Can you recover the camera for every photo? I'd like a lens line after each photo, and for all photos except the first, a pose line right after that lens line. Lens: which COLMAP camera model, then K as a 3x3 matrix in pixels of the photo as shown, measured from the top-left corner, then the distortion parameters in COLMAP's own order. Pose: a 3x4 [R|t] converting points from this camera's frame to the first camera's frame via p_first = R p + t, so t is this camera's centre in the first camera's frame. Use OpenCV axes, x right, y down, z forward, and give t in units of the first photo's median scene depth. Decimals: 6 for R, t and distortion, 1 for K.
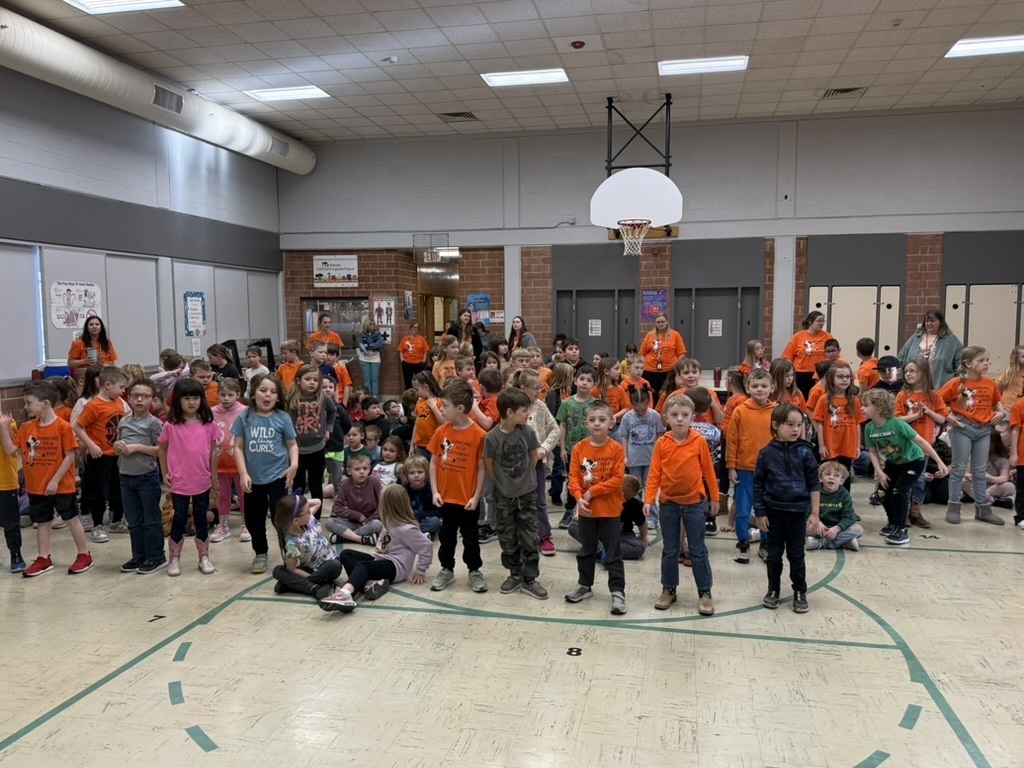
lens RADIAL K [[779.0, 0, 508.2], [0, 779.0, 390.7], [0, 0, 1]] dist [0.163664, -0.286770]
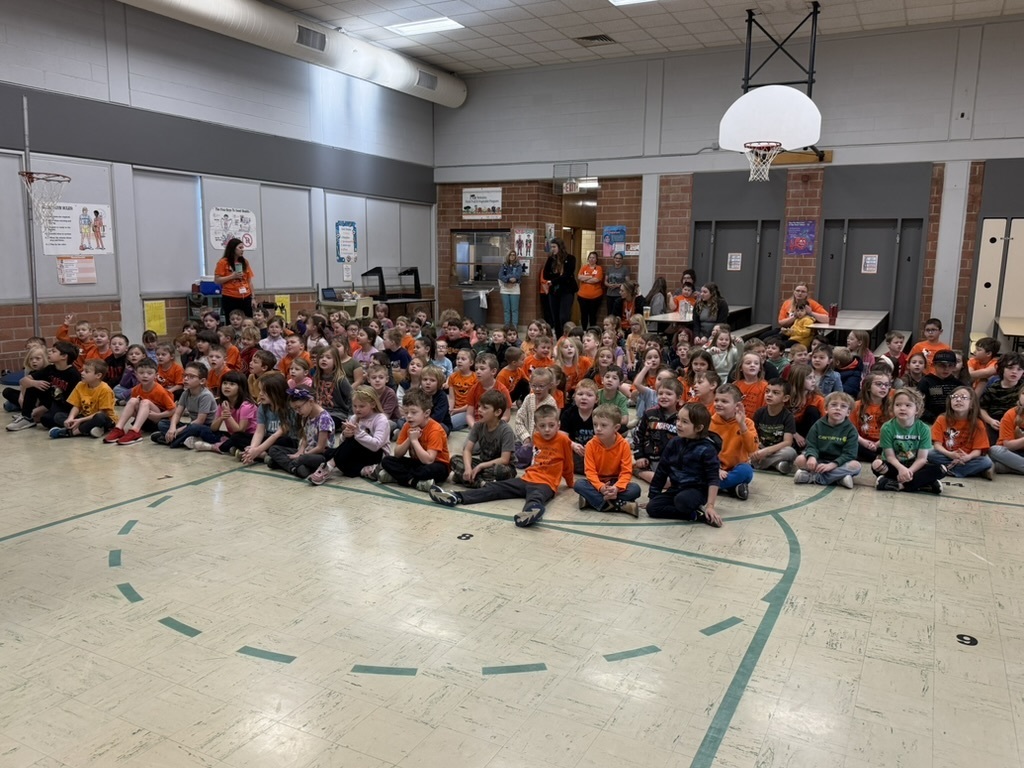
lens RADIAL K [[779.0, 0, 508.2], [0, 779.0, 390.7], [0, 0, 1]] dist [0.163664, -0.286770]
pose [[0.961417, 0.064354, -0.267463, 0.118852], [-0.044795, 0.995899, 0.078604, 0.012227], [0.271425, -0.063590, 0.960357, -0.001299]]
